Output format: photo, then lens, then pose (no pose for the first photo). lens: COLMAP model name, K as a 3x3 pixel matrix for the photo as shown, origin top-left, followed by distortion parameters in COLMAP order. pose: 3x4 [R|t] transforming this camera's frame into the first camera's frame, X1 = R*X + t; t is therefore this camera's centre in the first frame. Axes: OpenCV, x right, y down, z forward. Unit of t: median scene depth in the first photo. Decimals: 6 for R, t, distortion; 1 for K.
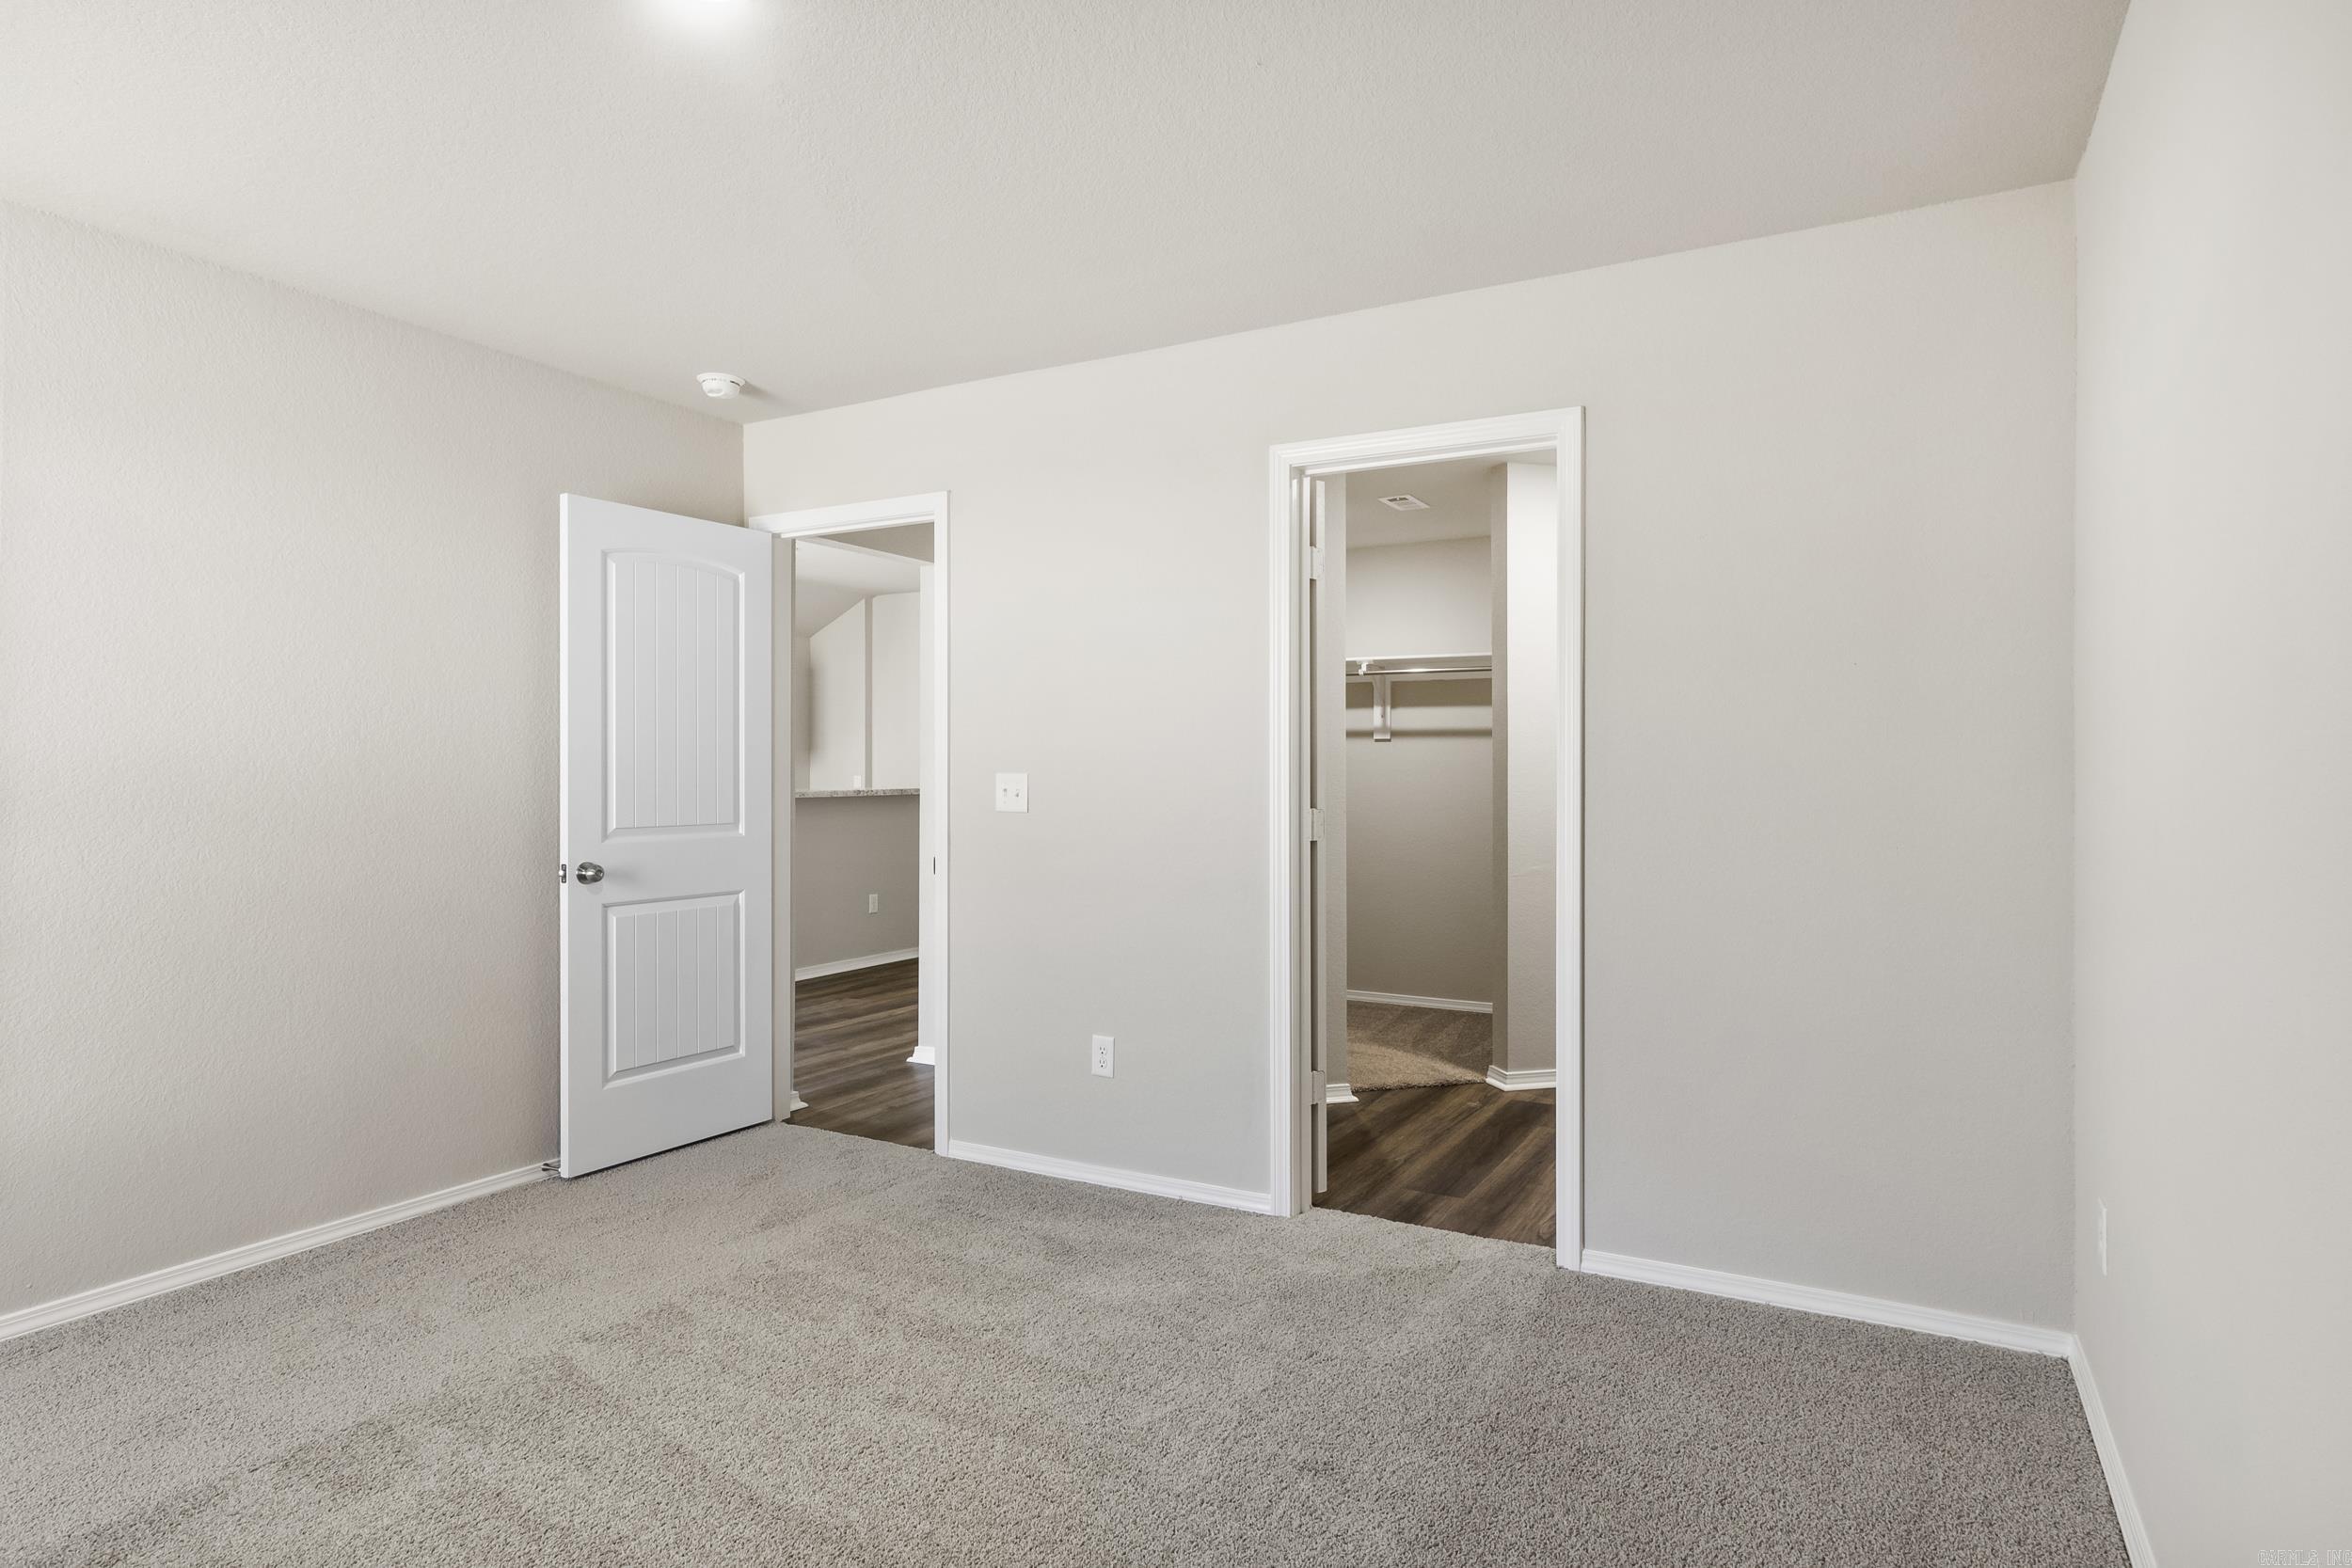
lens RADIAL K [[1287.6, 0, 1191.2], [0, 1287.6, 778.4], [0, 0, 1]] dist [0.002248, 0.002042]
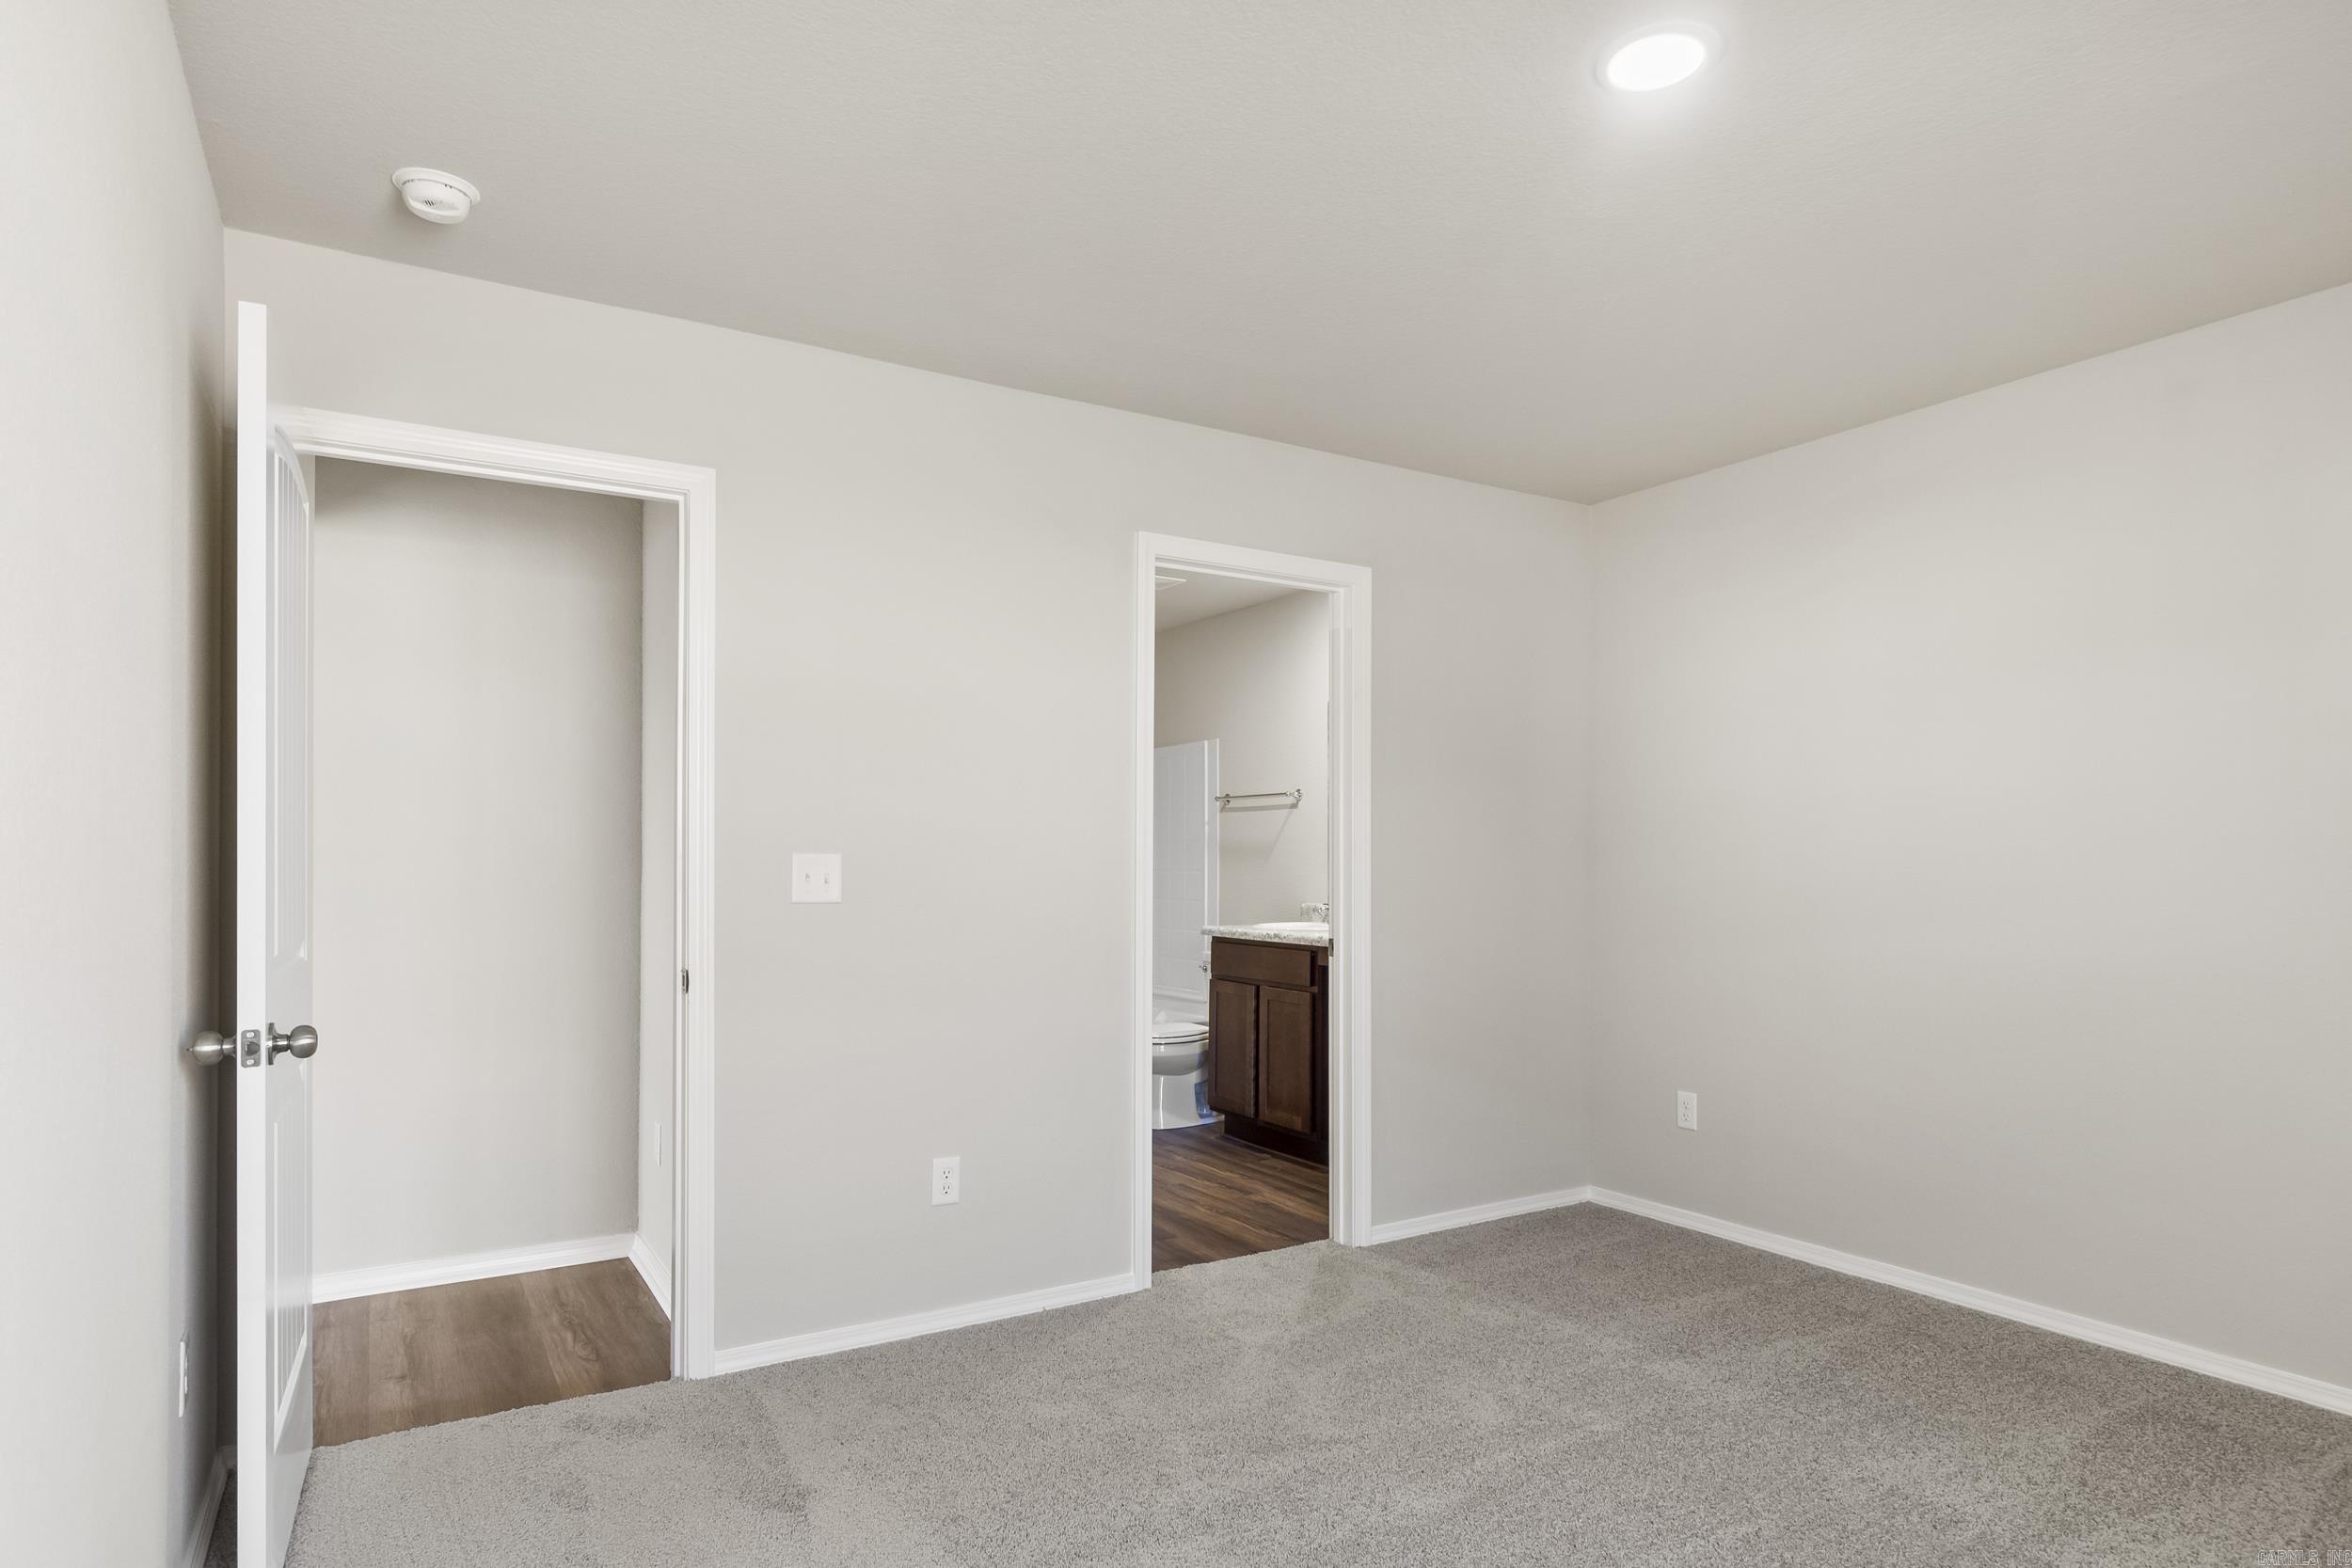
lens RADIAL K [[1287.6, 0, 1218.2], [0, 1287.6, 848.0], [0, 0, 1]] dist [0.002248, 0.002042]
pose [[0.497713, 0.004931, 0.867328, -0.718342], [0.001433, 0.999978, -0.006508, -0.001515], [-0.867340, 0.004482, 0.497695, 0.405674]]
